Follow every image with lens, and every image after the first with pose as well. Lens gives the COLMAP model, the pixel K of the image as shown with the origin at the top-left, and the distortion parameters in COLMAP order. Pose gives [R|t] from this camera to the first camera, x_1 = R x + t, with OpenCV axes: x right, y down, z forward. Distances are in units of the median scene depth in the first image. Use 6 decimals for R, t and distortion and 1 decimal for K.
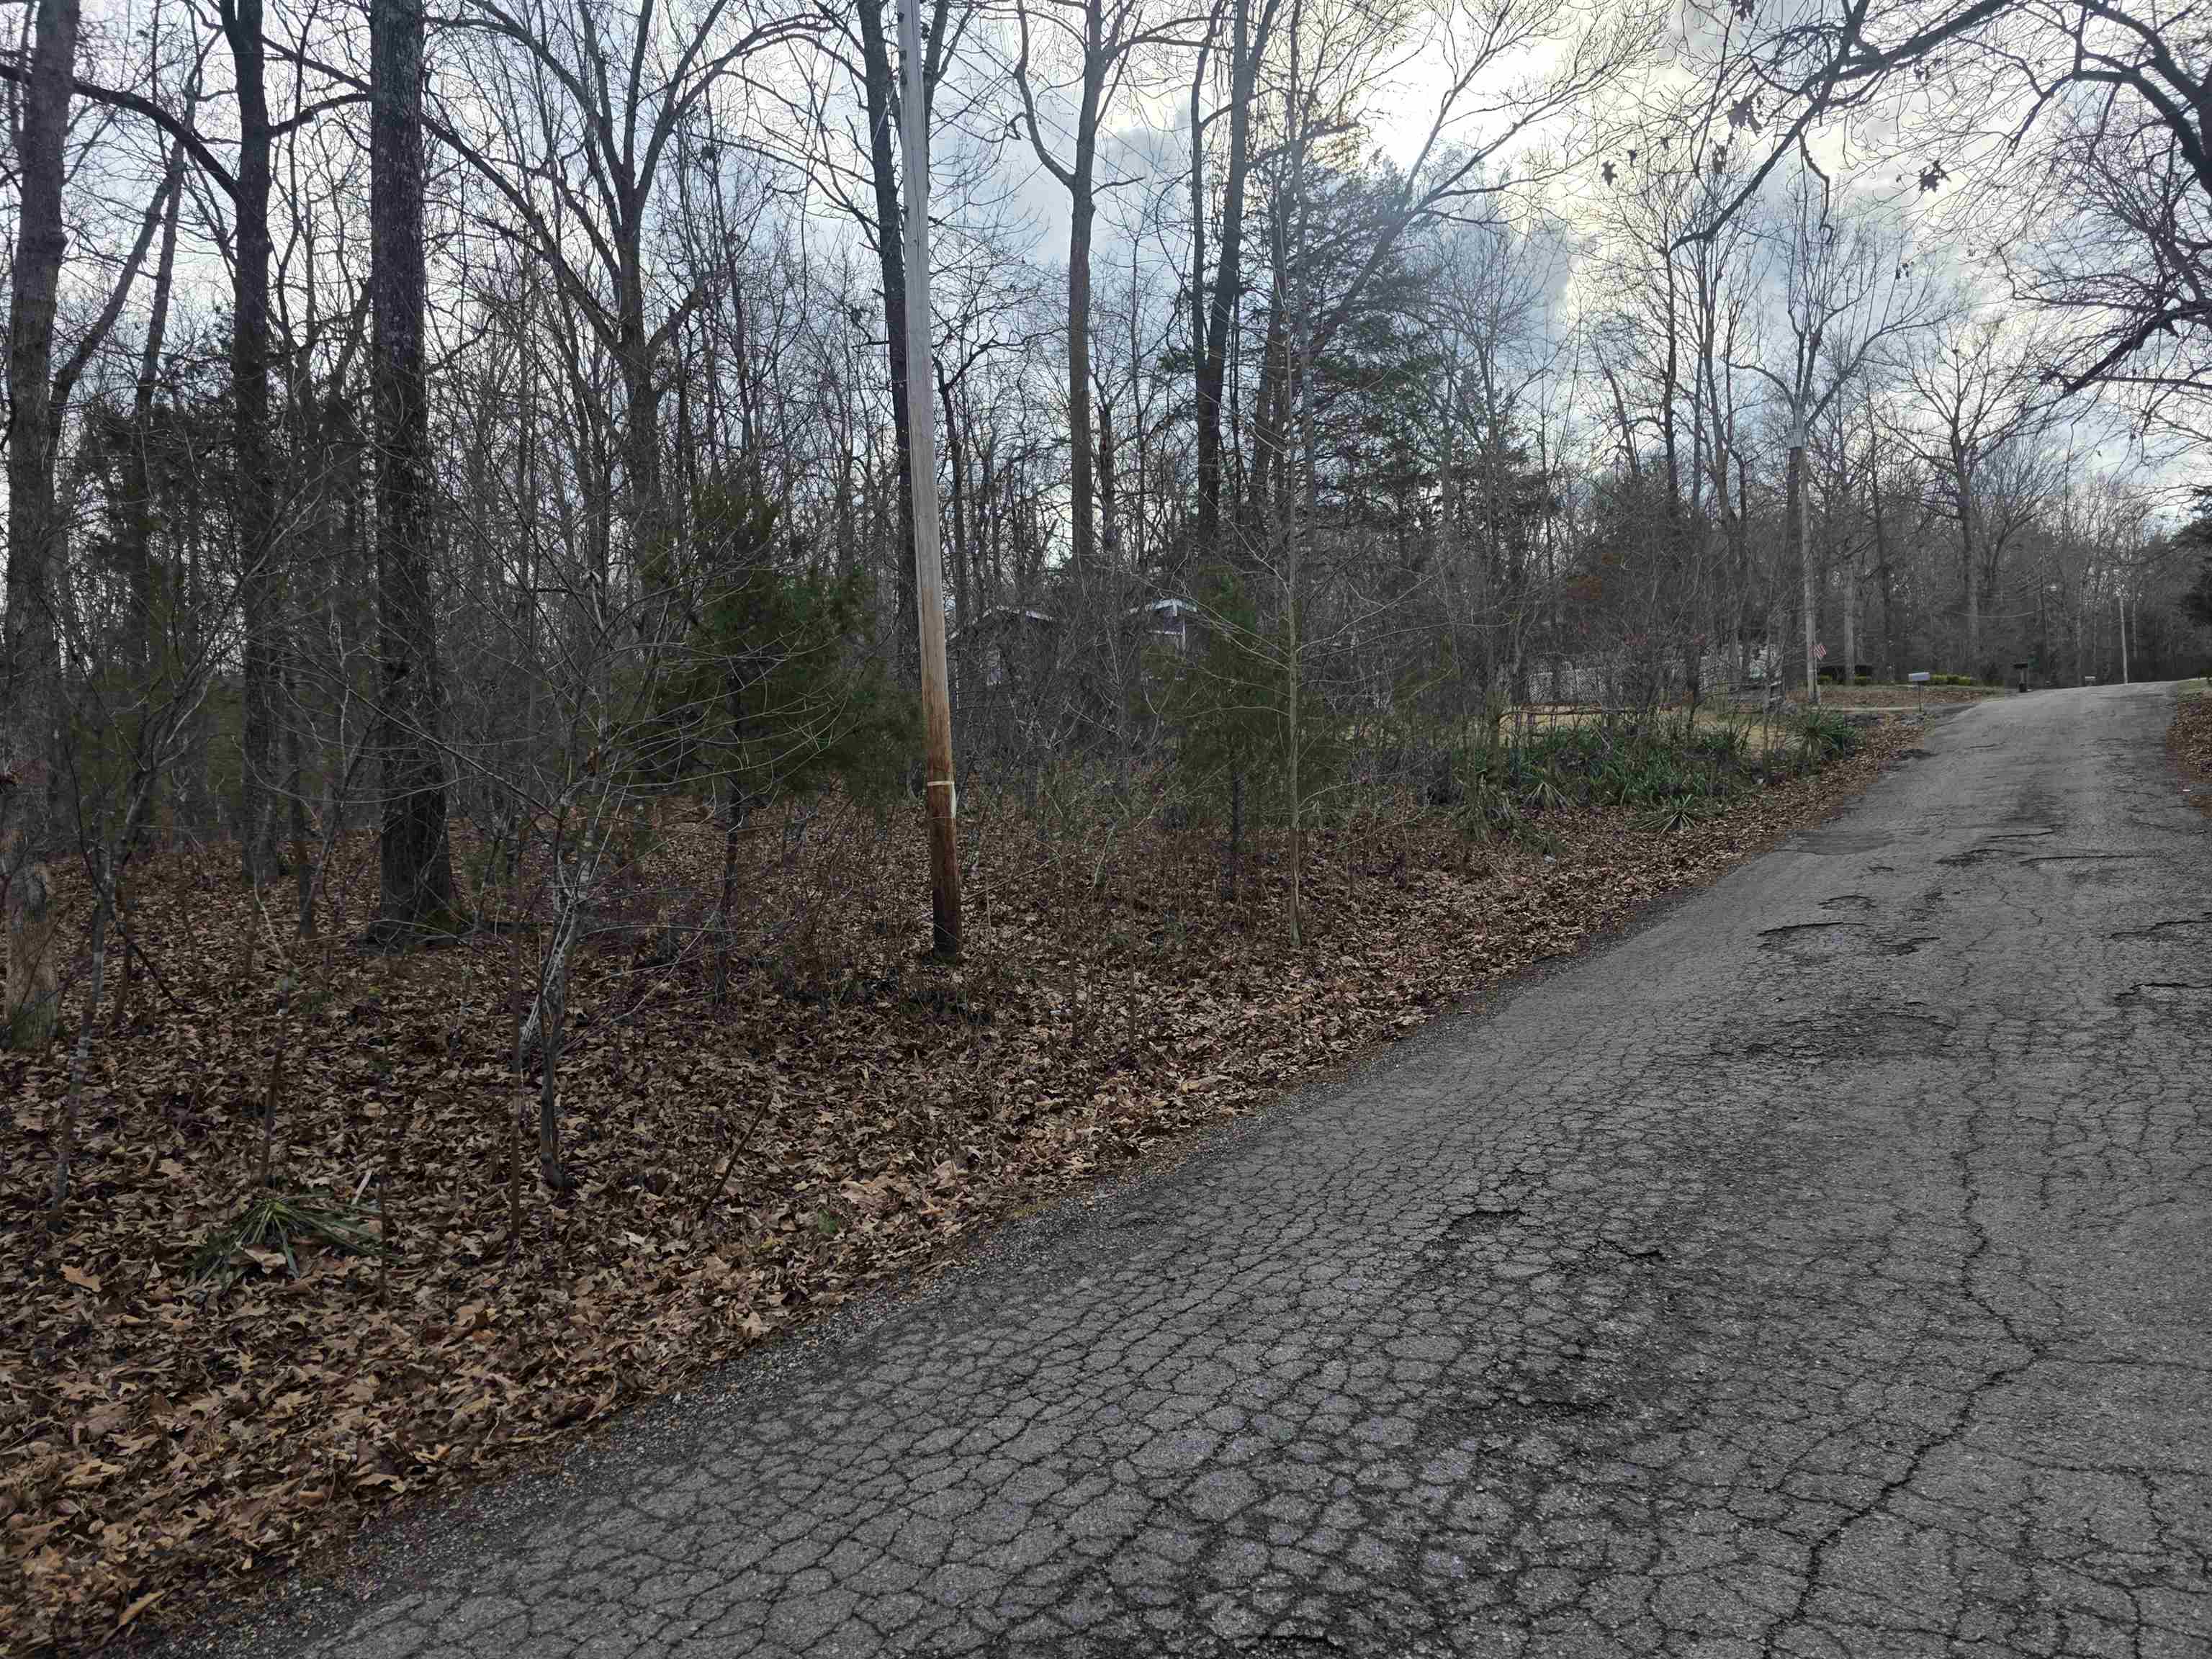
lens RADIAL K [[1456.0, 0, 1087.7], [0, 1456.0, 818.7], [0, 0, 1]] dist [0.038611, -0.030239]
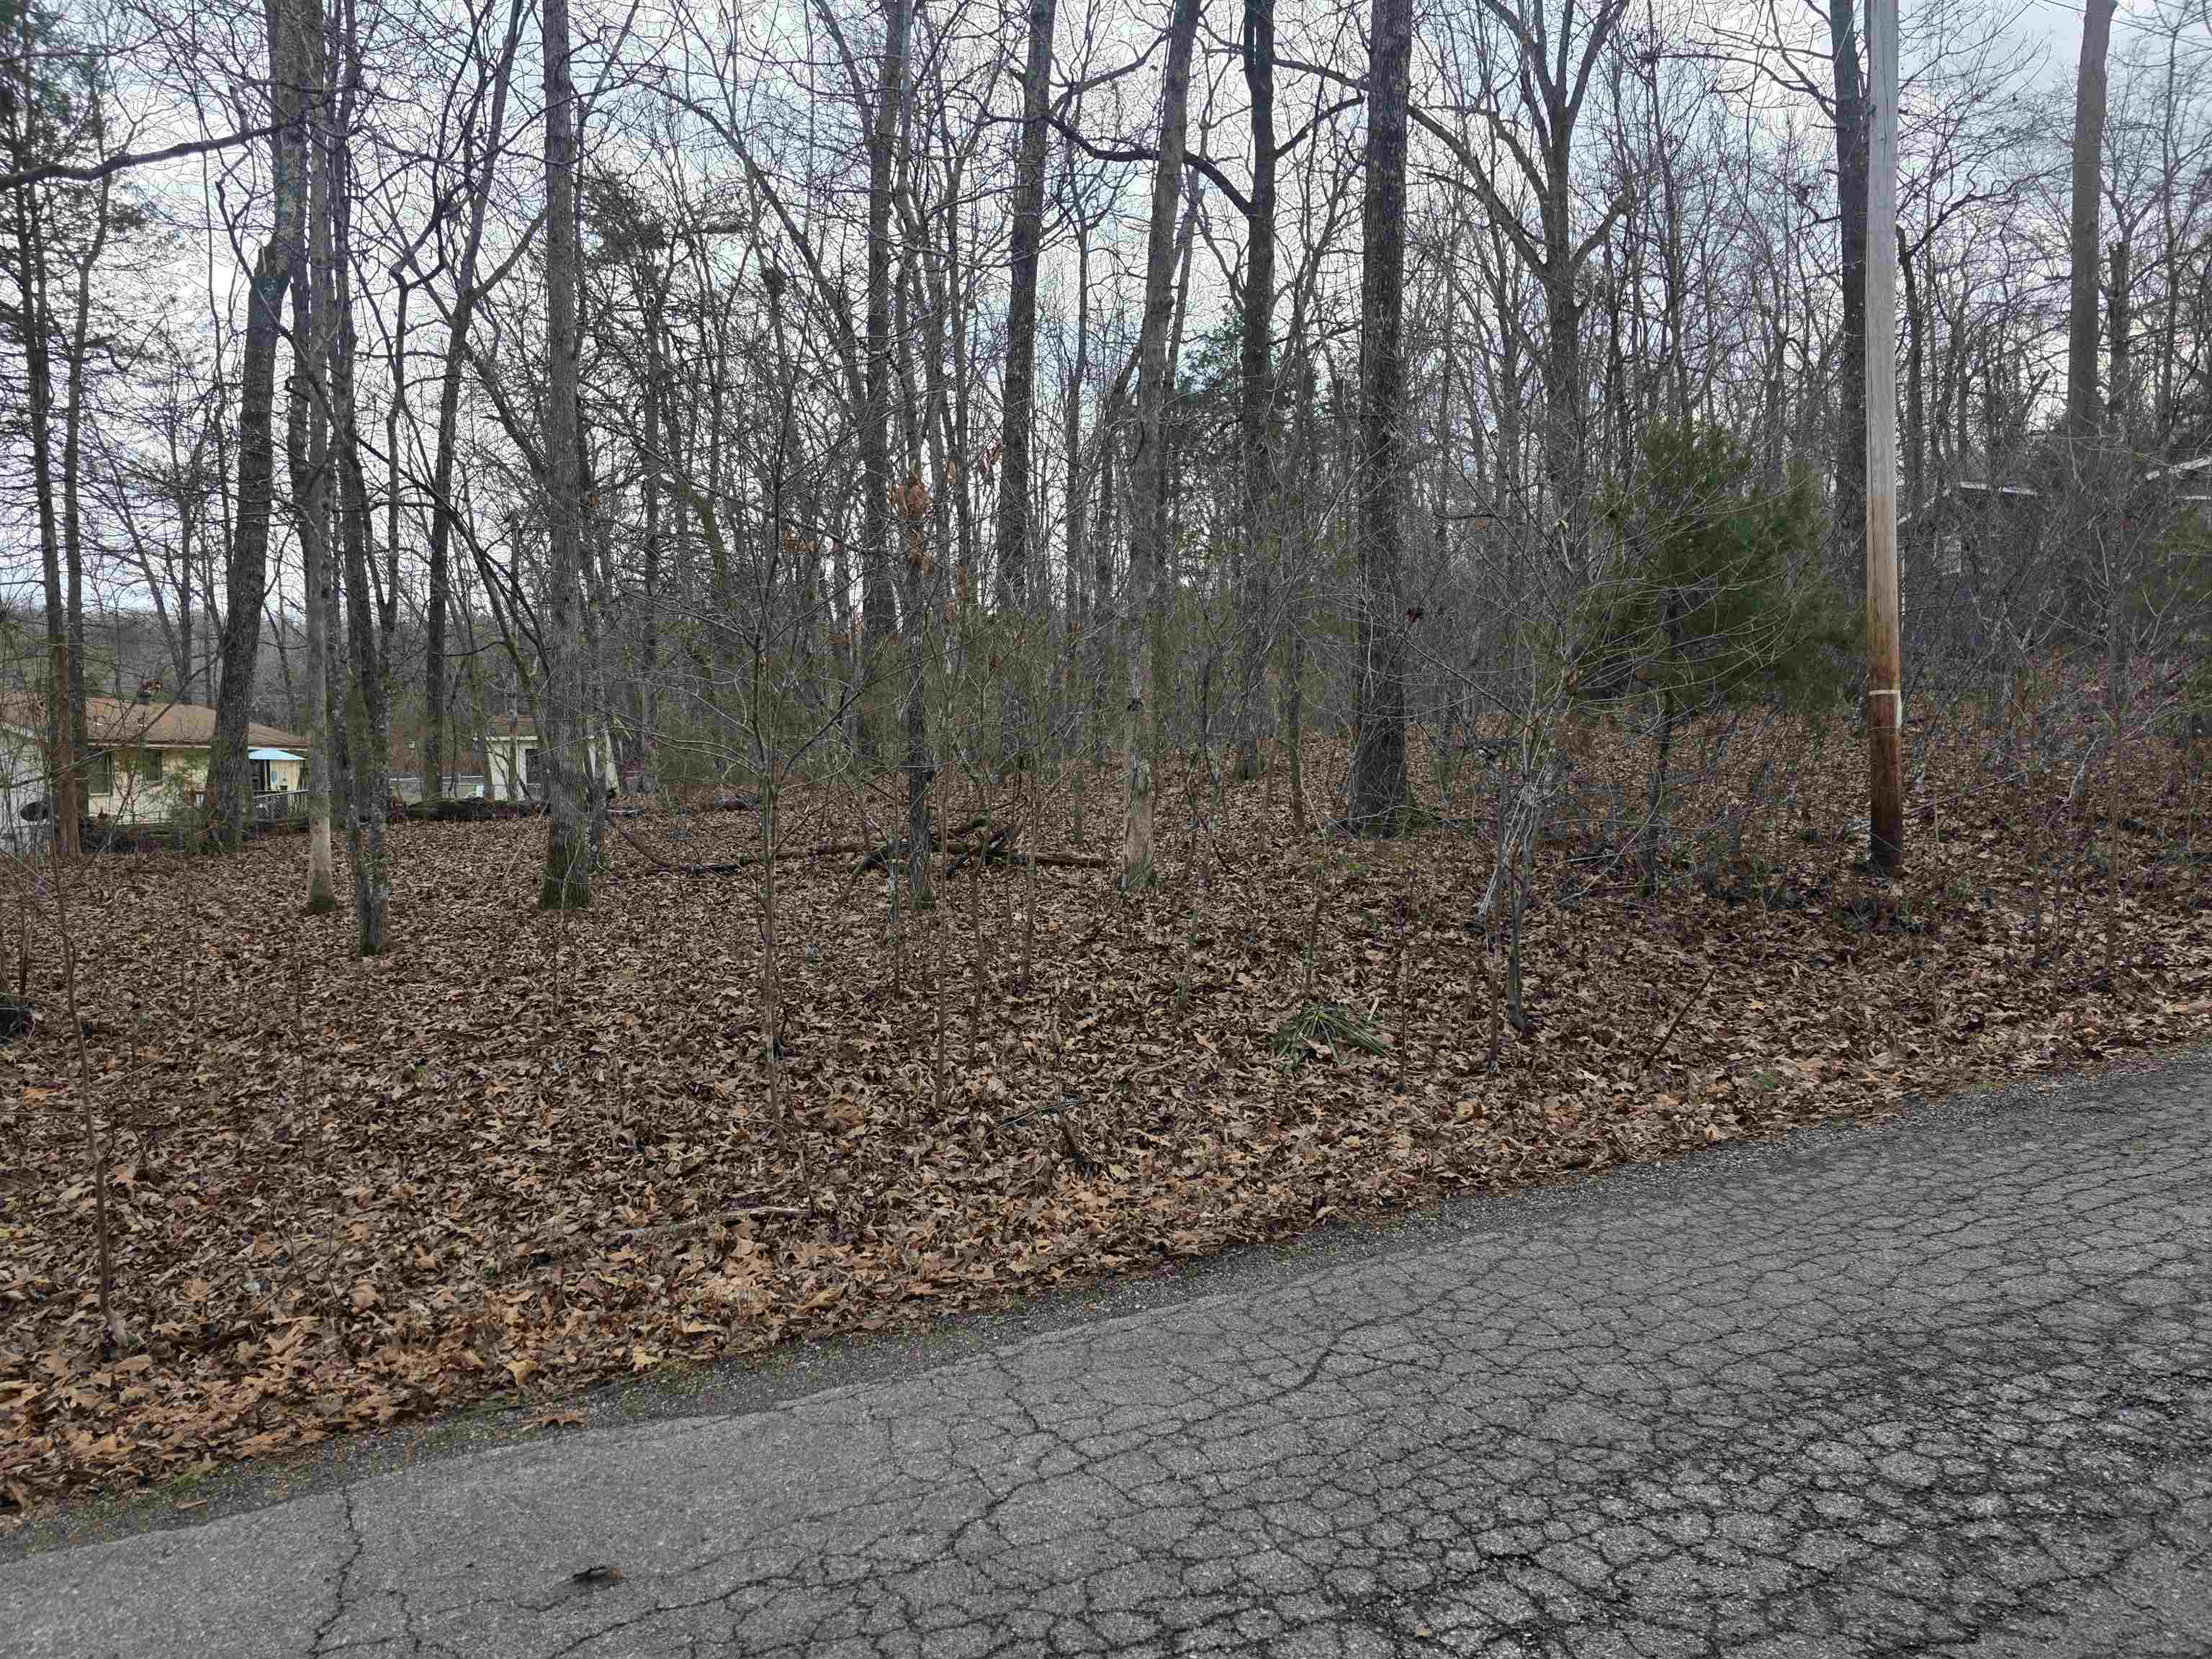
lens RADIAL K [[1456.0, 0, 1087.7], [0, 1456.0, 818.7], [0, 0, 1]] dist [0.038611, -0.030239]
pose [[0.830534, 0.039954, -0.555534, 0.007322], [-0.004611, 0.997883, 0.064874, -0.001376], [0.556949, -0.051319, 0.828959, -0.160144]]
